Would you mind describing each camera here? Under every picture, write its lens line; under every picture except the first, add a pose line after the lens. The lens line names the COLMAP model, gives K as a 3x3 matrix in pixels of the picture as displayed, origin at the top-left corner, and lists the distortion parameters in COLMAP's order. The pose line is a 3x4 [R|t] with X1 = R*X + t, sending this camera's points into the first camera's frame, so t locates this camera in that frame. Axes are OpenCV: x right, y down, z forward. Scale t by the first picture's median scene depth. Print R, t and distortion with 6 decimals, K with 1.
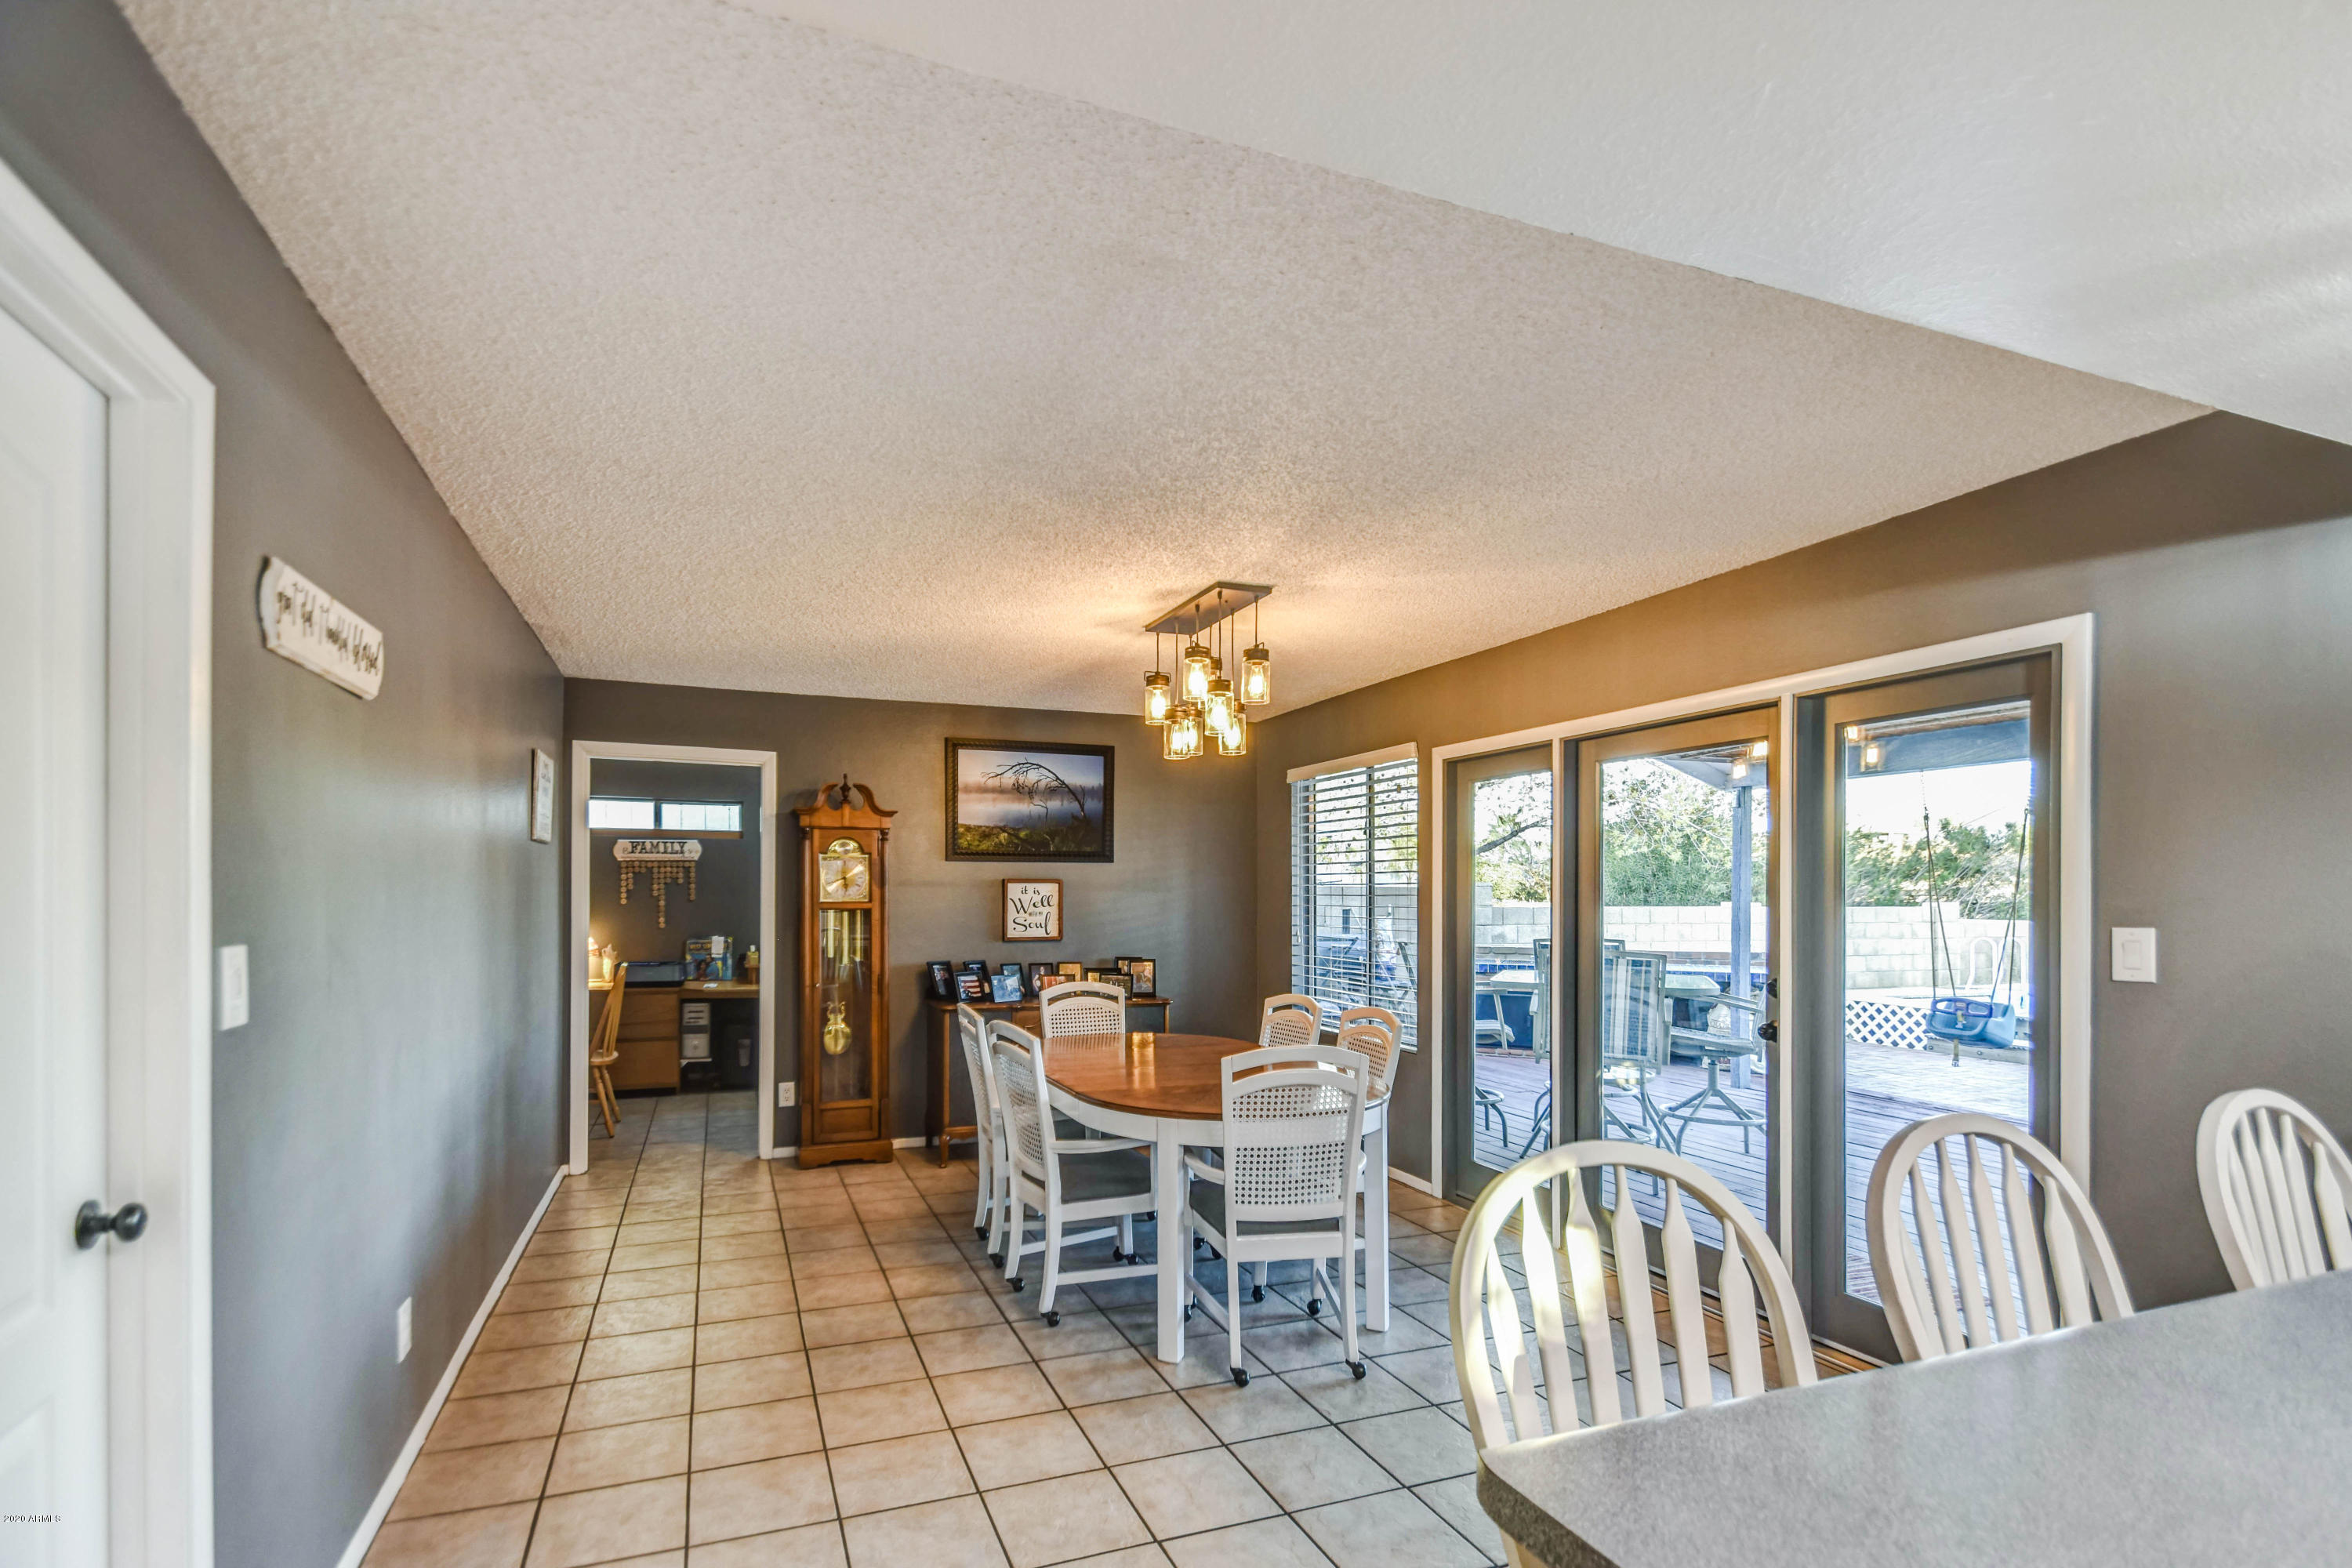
lens RADIAL K [[1077.3, 0, 1126.0], [0, 1077.3, 900.5], [0, 0, 1]] dist [0.057284, -0.017030]
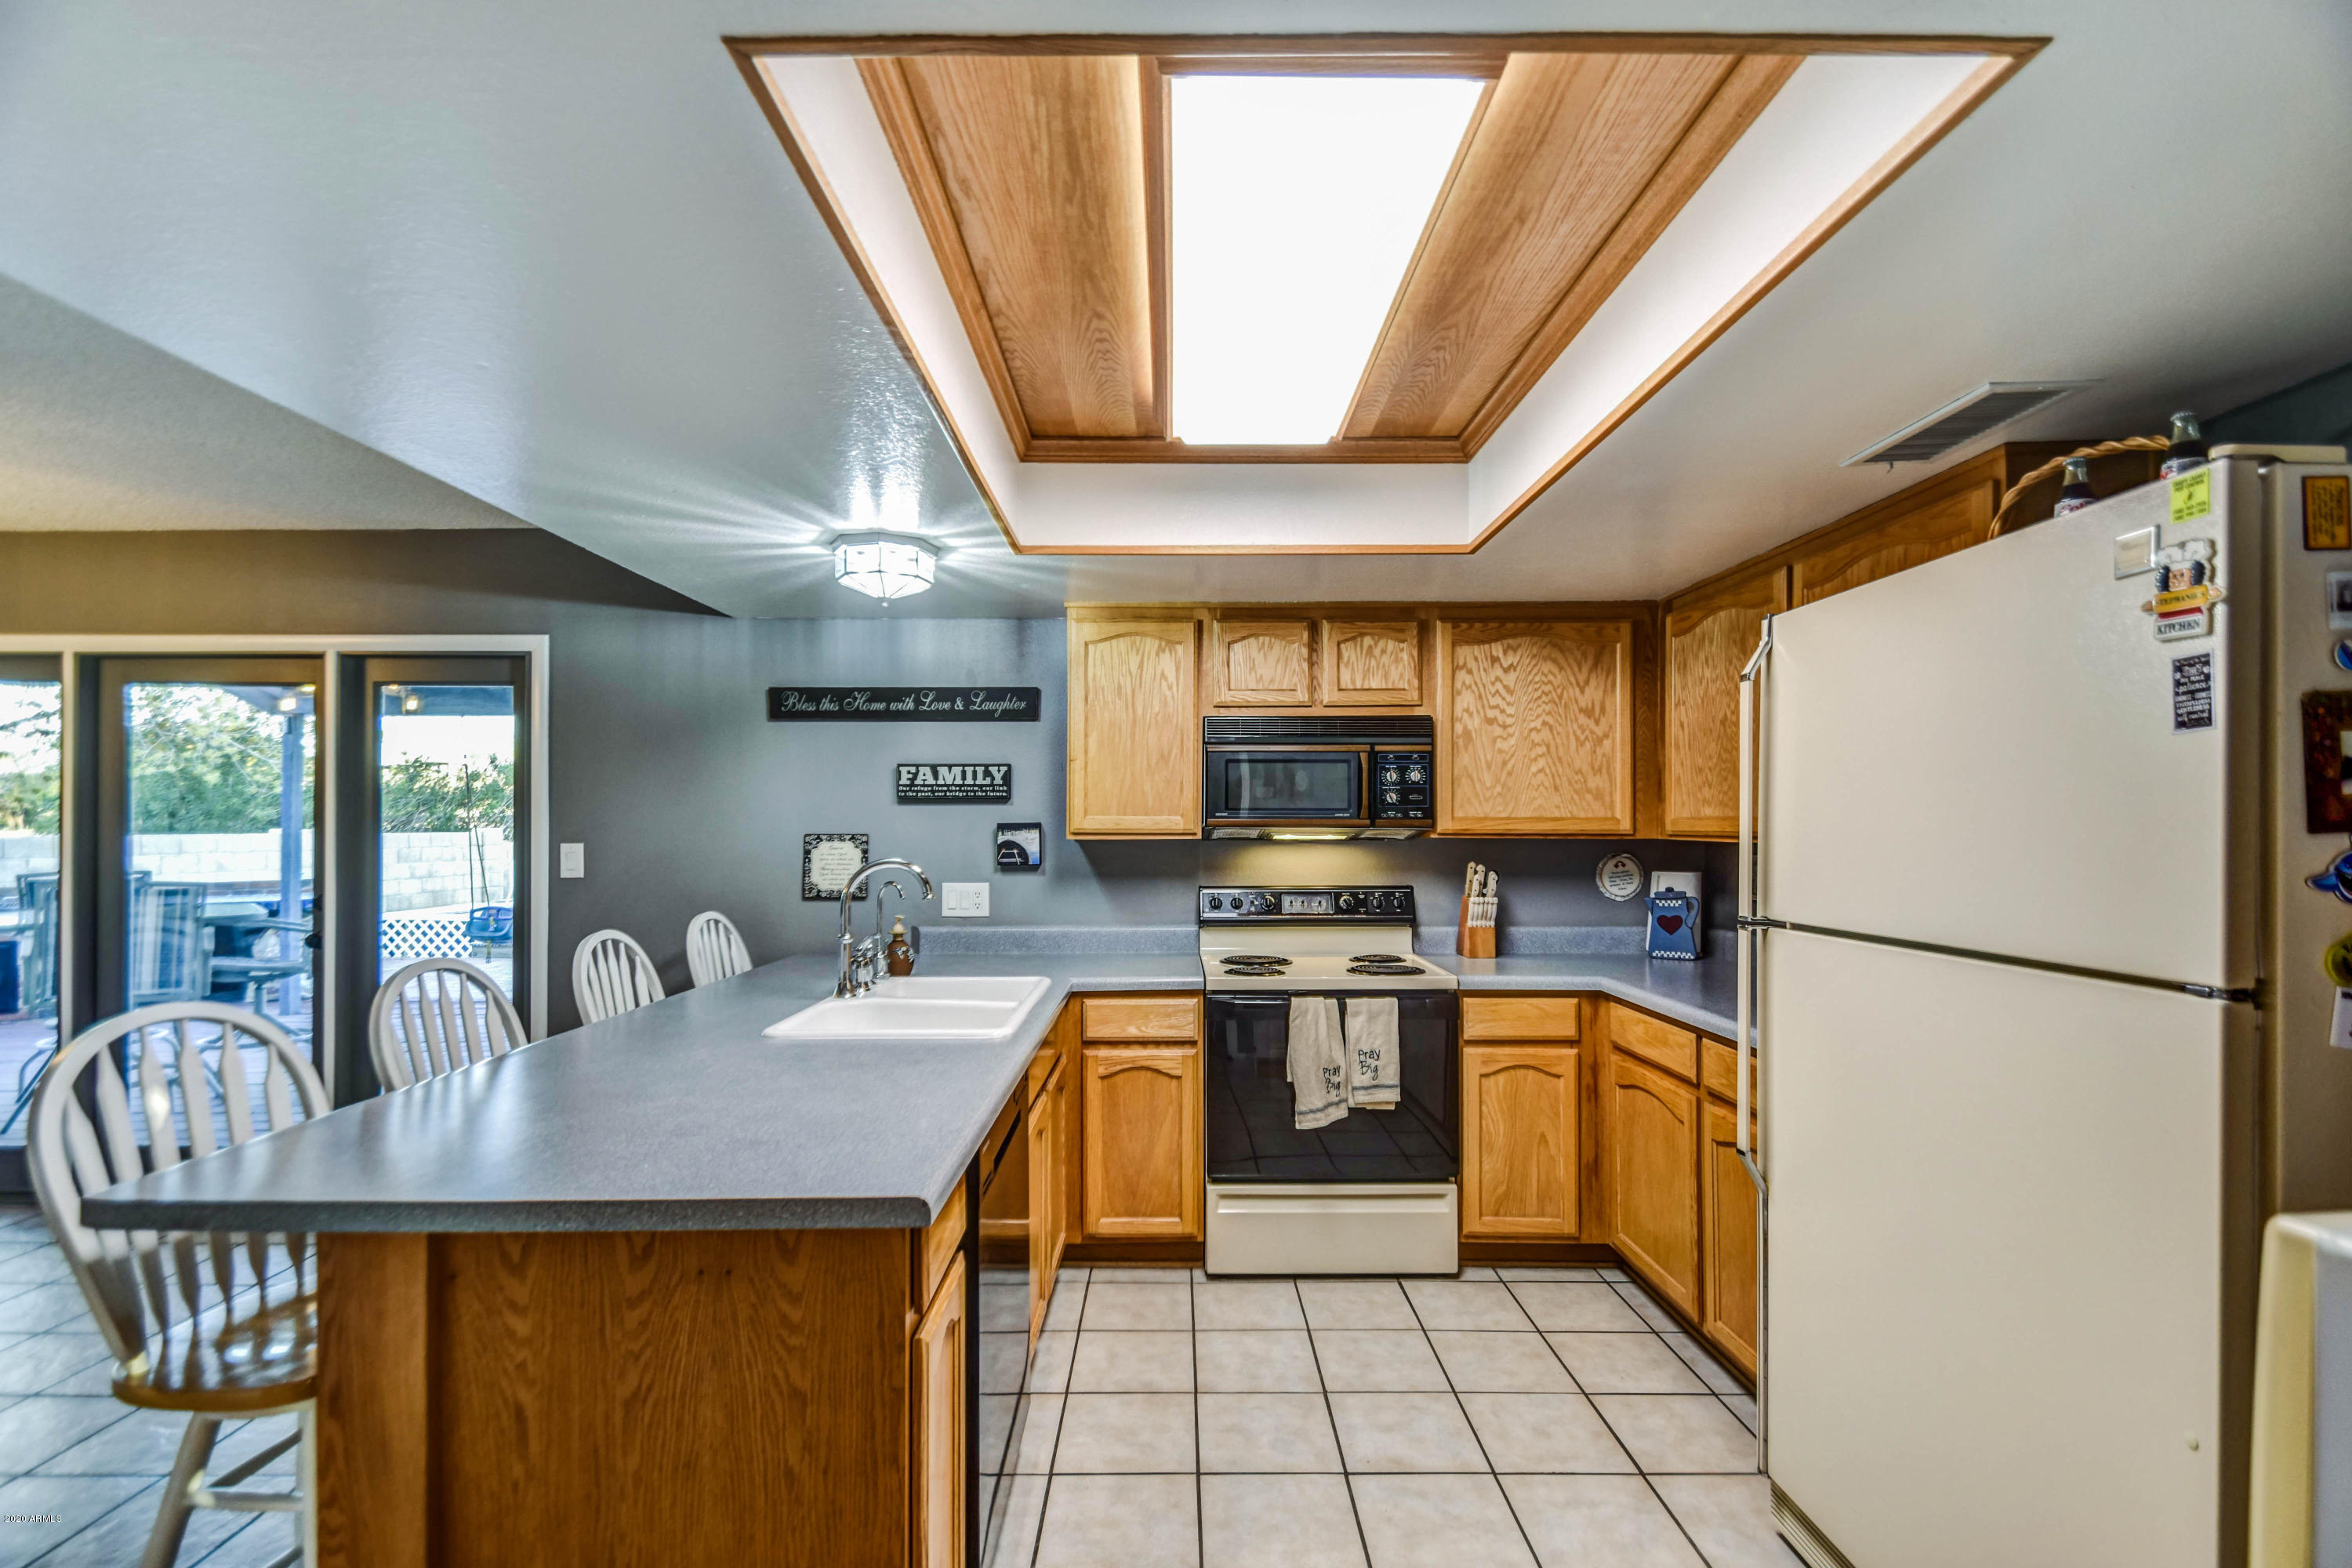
lens RADIAL K [[1042.9, 0, 1172.7], [0, 1042.9, 815.4], [0, 0, 1]] dist [0.022645, -0.015574]
pose [[0.354897, 0.006007, 0.934886, -0.073686], [0.003754, 0.999962, -0.007850, 0.000257], [-0.934898, 0.006295, 0.354861, -0.135707]]
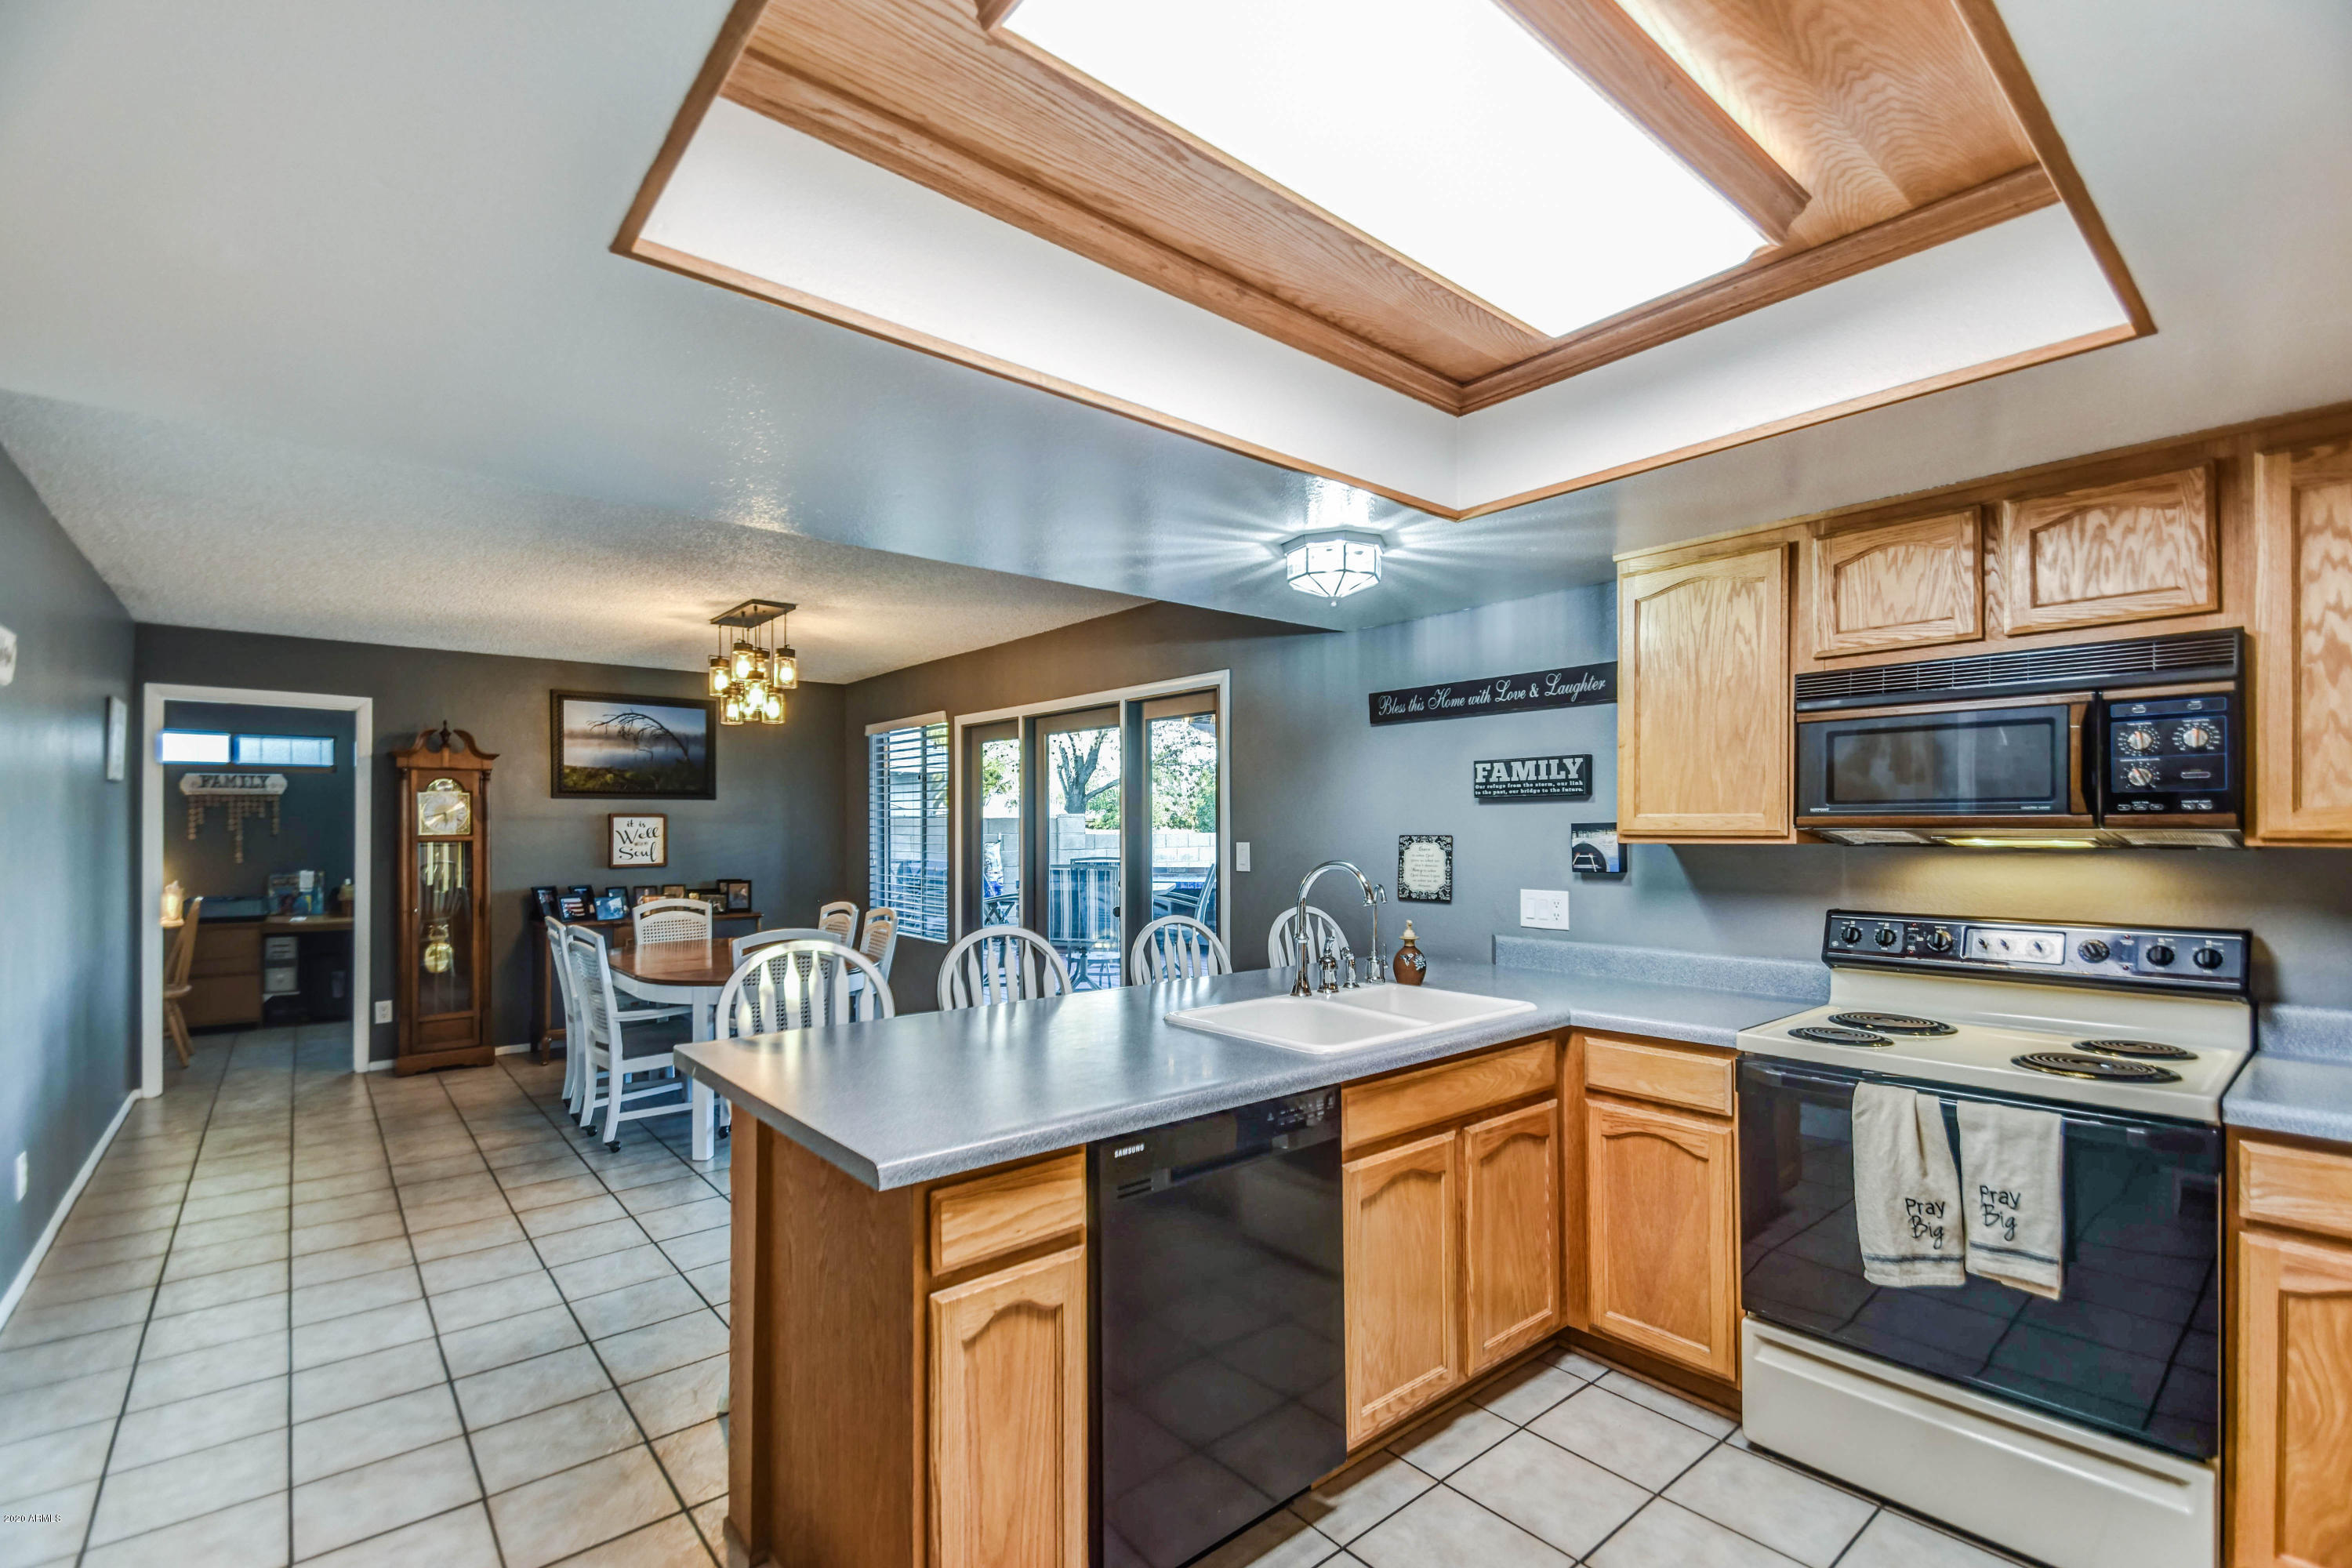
lens RADIAL K [[1042.9, 0, 1172.7], [0, 1042.9, 815.4], [0, 0, 1]] dist [0.022645, -0.015574]
pose [[0.945849, -0.003575, 0.324586, 0.095872], [0.008047, 0.999890, -0.012435, 0.000531], [-0.324506, 0.014374, 0.945774, -0.260435]]
